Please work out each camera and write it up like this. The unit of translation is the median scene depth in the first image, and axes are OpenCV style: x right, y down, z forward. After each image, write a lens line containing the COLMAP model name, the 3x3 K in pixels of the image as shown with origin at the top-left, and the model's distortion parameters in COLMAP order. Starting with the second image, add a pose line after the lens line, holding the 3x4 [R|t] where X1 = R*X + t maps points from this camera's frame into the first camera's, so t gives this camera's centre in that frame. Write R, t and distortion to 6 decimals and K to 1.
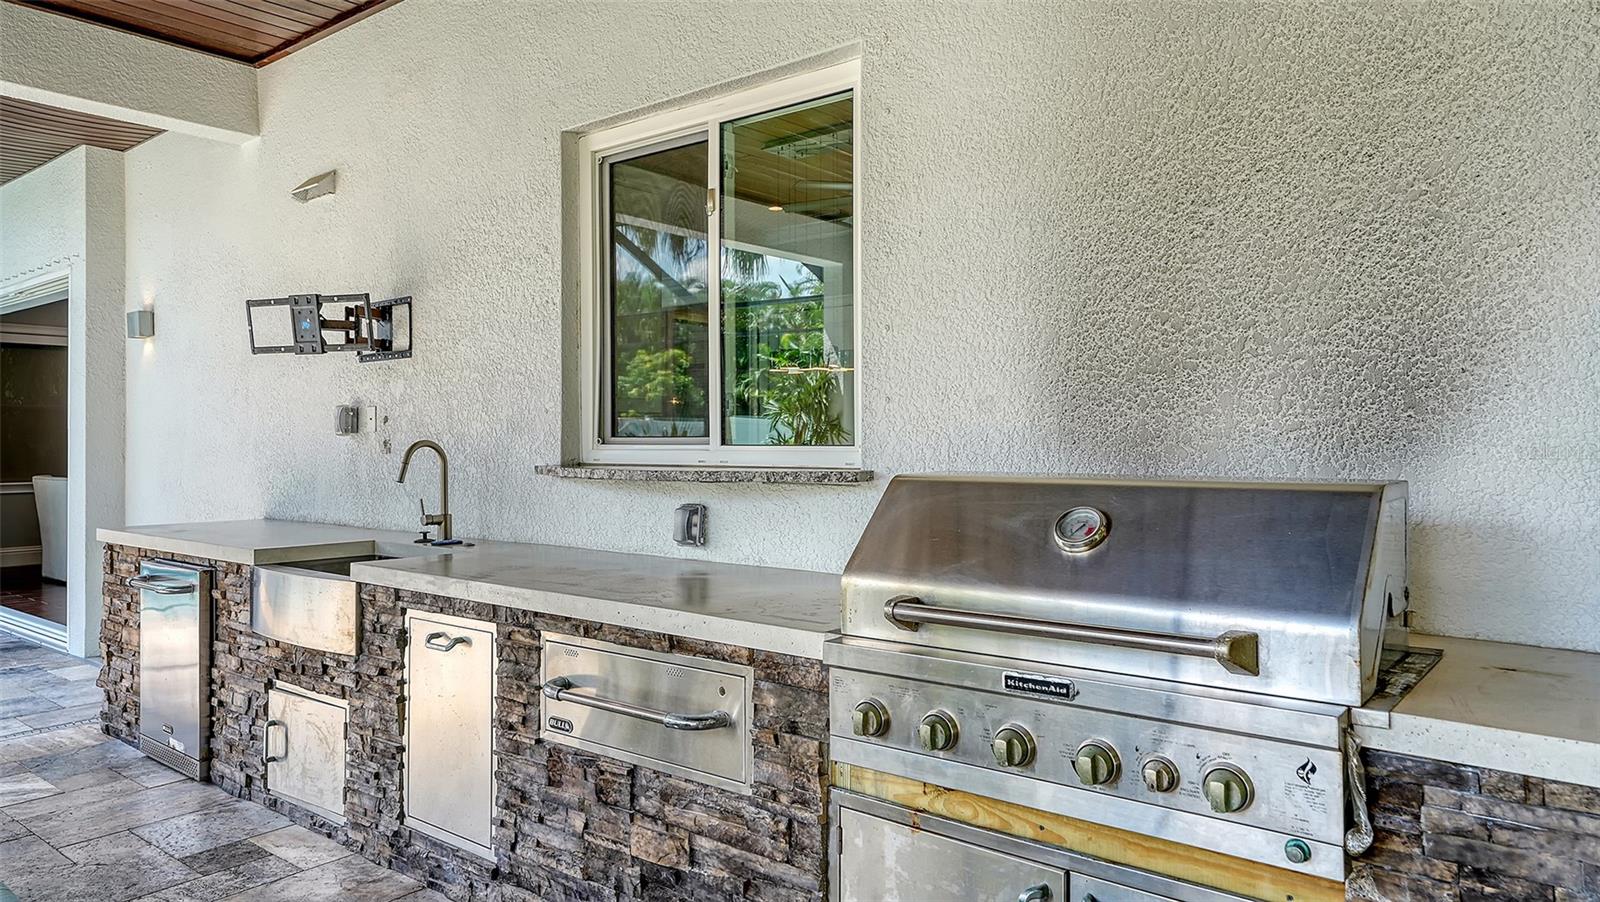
lens RADIAL K [[1012.9, 0, 800.0], [0, 1012.9, 451.0], [0, 0, 1]] dist [0.032494, 0.002049]
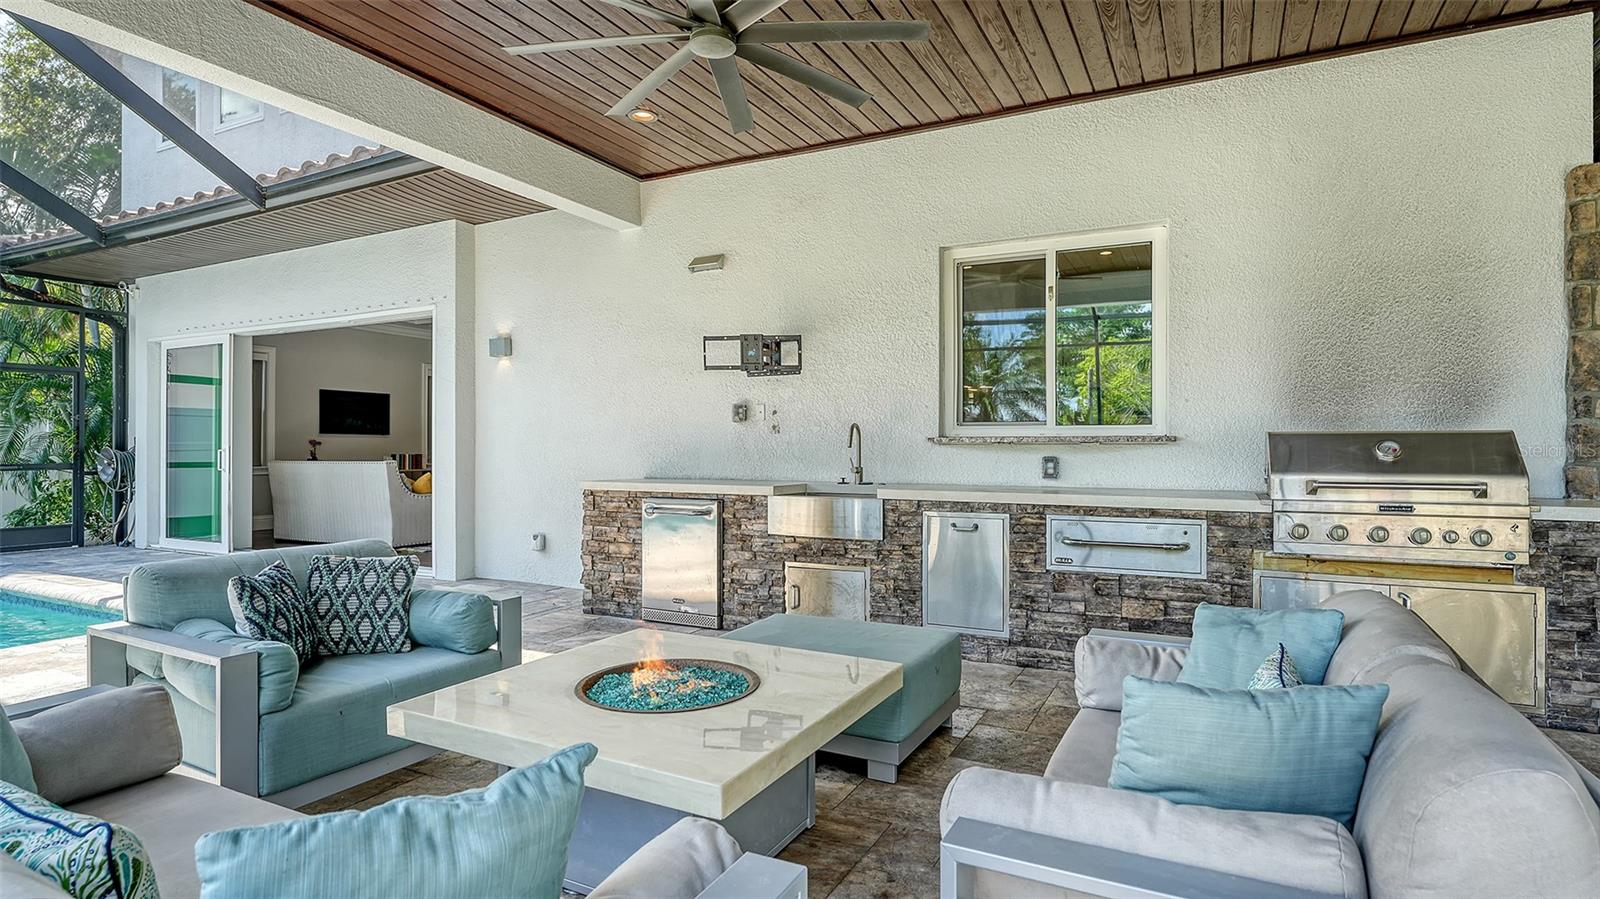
lens RADIAL K [[831.0, 0, 800.0], [0, 831.0, 449.5], [0, 0, 1]] dist [0.013145, -0.001025]
pose [[0.980721, 0.003460, 0.195381, -0.994461], [-0.001868, 0.999964, -0.008332, 0.061899], [-0.195403, 0.007806, 0.980692, -0.468115]]
